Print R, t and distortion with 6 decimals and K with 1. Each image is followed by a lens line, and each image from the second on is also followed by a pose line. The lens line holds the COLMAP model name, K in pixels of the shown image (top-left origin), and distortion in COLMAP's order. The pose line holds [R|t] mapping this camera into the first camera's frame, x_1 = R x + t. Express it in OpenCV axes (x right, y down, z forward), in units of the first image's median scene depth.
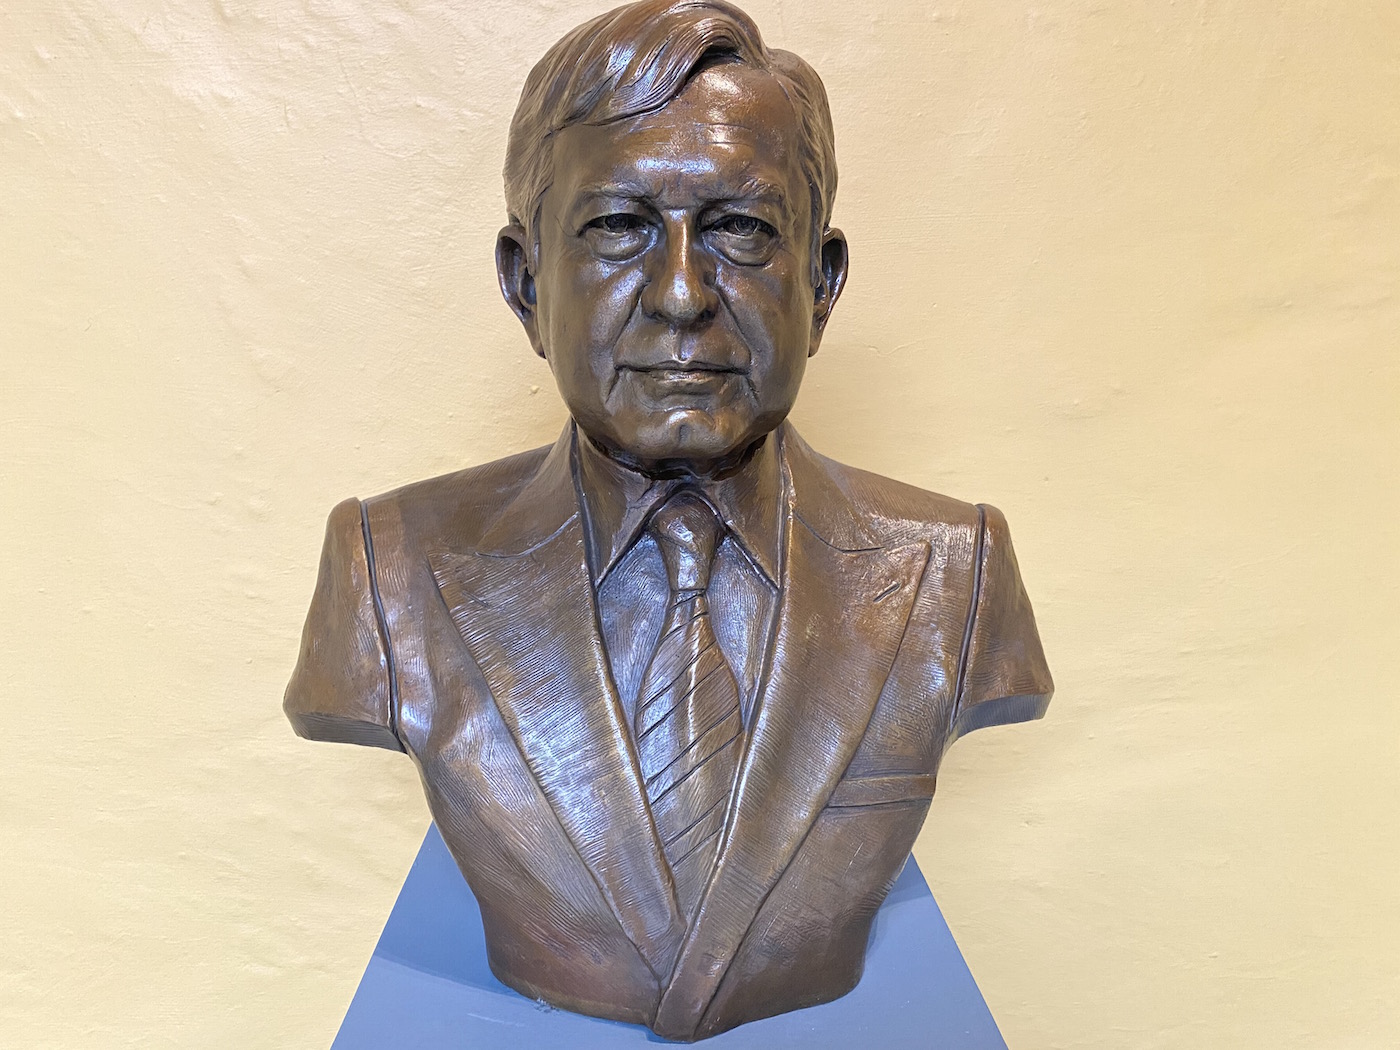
lens RADIAL K [[1058.9, 0, 699.7], [0, 1058.9, 569.0], [0, 0, 1]] dist [-0.011051, -0.011056]
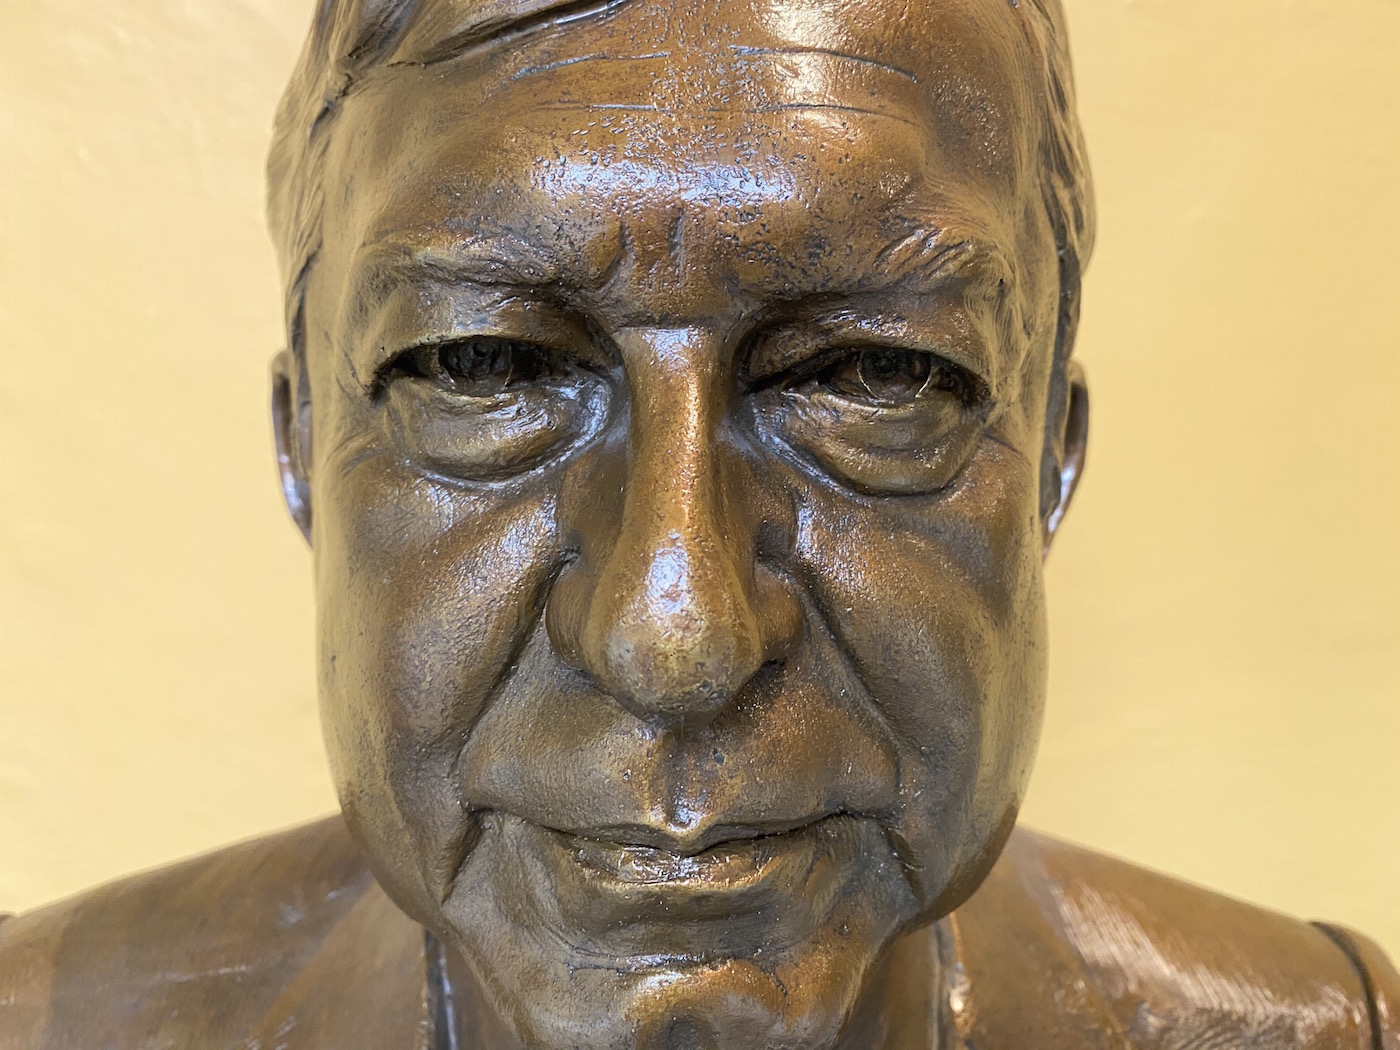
lens RADIAL K [[1058.9, 0, 711.1], [0, 1058.9, 524.1], [0, 0, 1]] dist [-0.011051, -0.011056]
pose [[0.999265, 0.015478, -0.035075, 0.001768], [-0.019544, 0.992734, -0.118729, -0.241859], [0.032982, 0.119327, 0.992307, 0.690511]]
